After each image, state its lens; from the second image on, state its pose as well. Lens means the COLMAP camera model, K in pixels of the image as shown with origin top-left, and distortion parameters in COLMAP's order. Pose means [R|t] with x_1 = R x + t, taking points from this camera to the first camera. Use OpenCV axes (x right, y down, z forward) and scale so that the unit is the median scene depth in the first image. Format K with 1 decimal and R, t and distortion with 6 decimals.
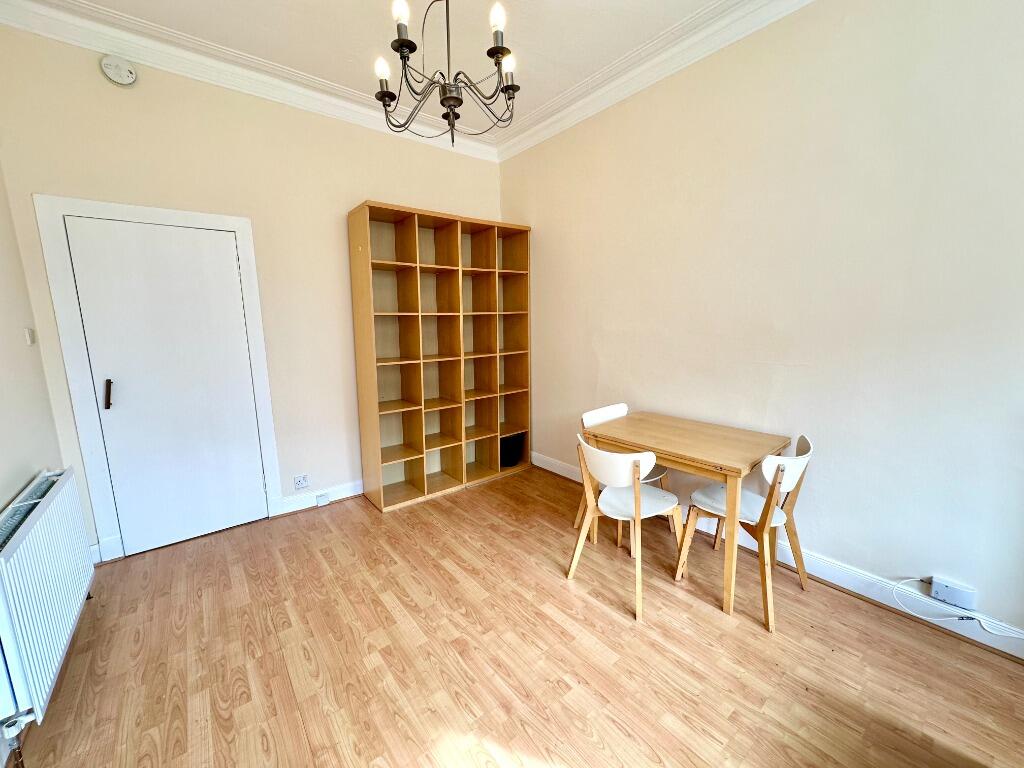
lens RADIAL K [[407.3, 0, 512.0], [0, 407.3, 384.0], [0, 0, 1]] dist [-0.002636, 0.000042]
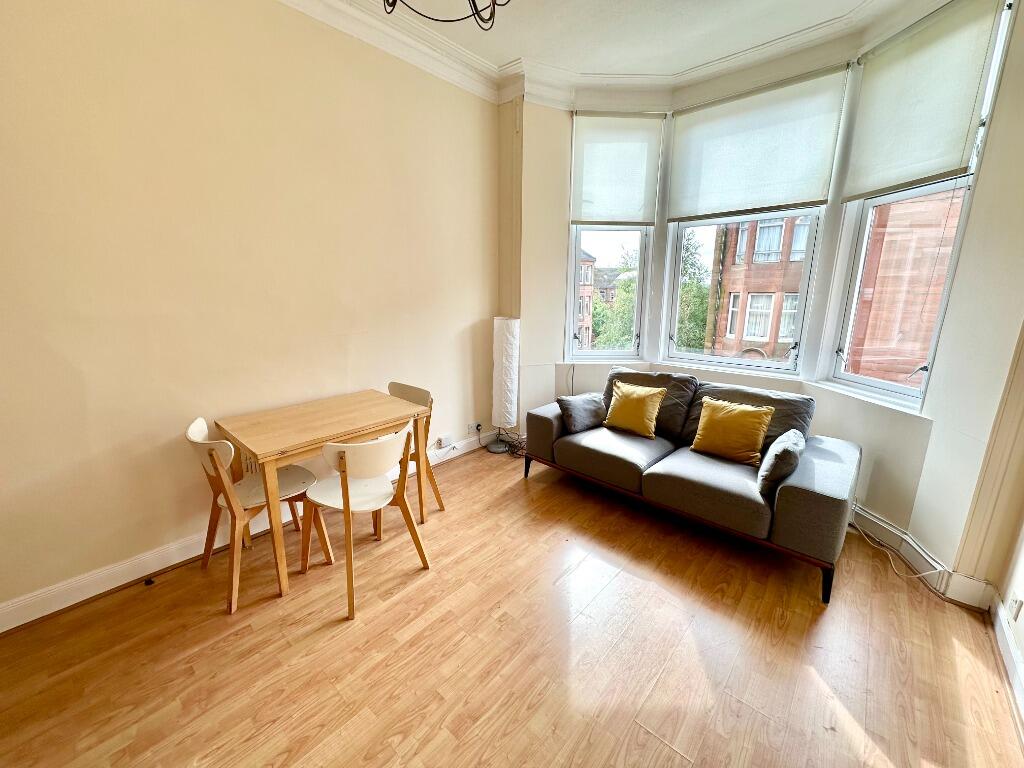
lens RADIAL K [[407.3, 0, 512.0], [0, 407.3, 384.0], [0, 0, 1]] dist [-0.002636, 0.000042]
pose [[-0.168017, -0.206440, 0.963926, -0.729982], [0.159353, 0.959278, 0.233221, -0.130268], [-0.972819, 0.192790, -0.128278, 0.864065]]
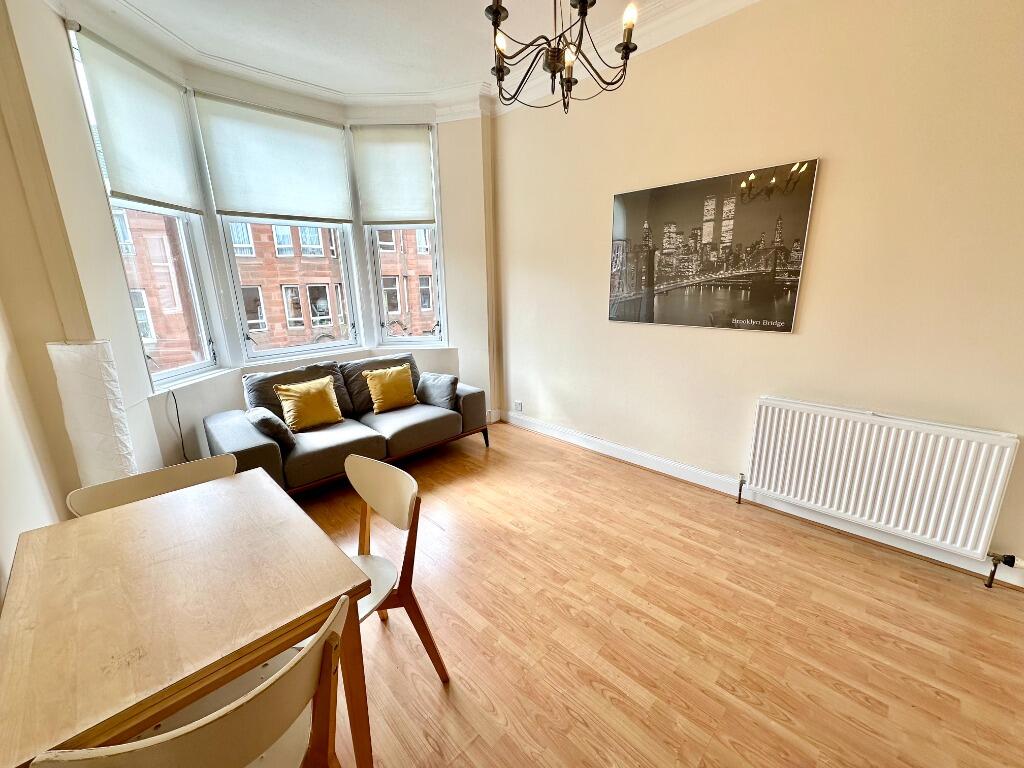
lens RADIAL K [[407.3, 0, 512.0], [0, 407.3, 384.0], [0, 0, 1]] dist [-0.002636, 0.000042]
pose [[-0.992949, 0.062324, -0.100840, 0.083181], [0.016314, 0.914395, 0.404494, -0.307357], [0.117418, 0.399997, -0.908964, 1.759229]]
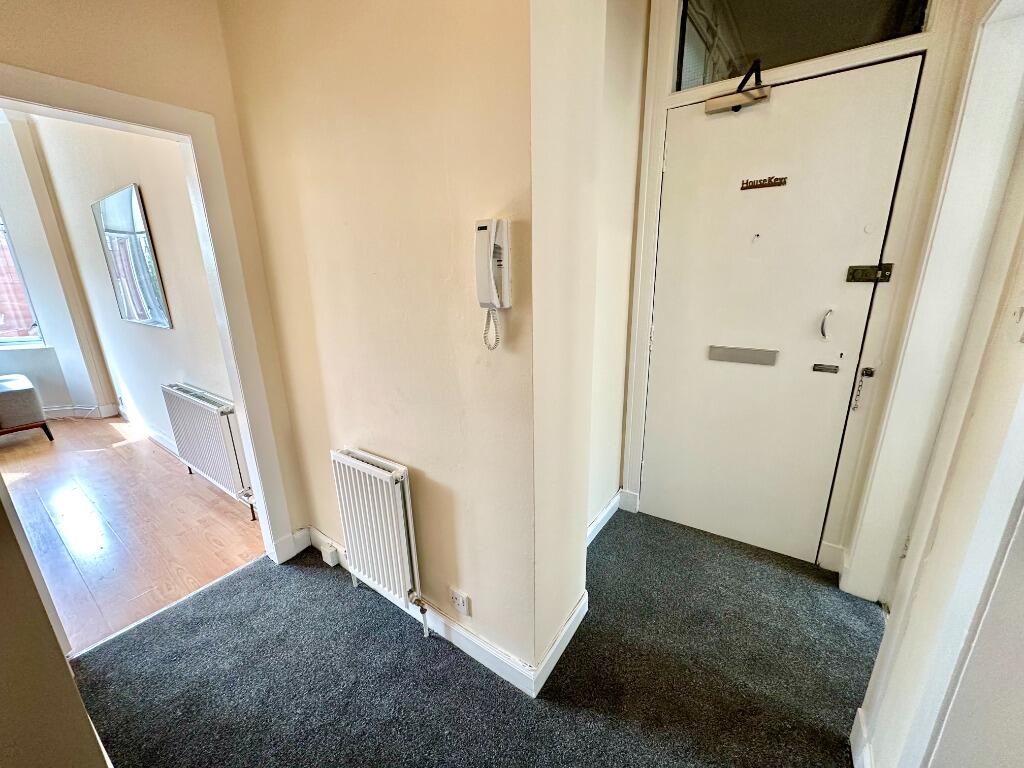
lens RADIAL K [[407.3, 0, 512.0], [0, 407.3, 384.0], [0, 0, 1]] dist [-0.002636, 0.000042]
pose [[-0.959788, 0.108740, -0.258808, -1.733072], [-0.010032, 0.908055, 0.418730, -0.383106], [0.280545, 0.404488, -0.870450, 2.412711]]
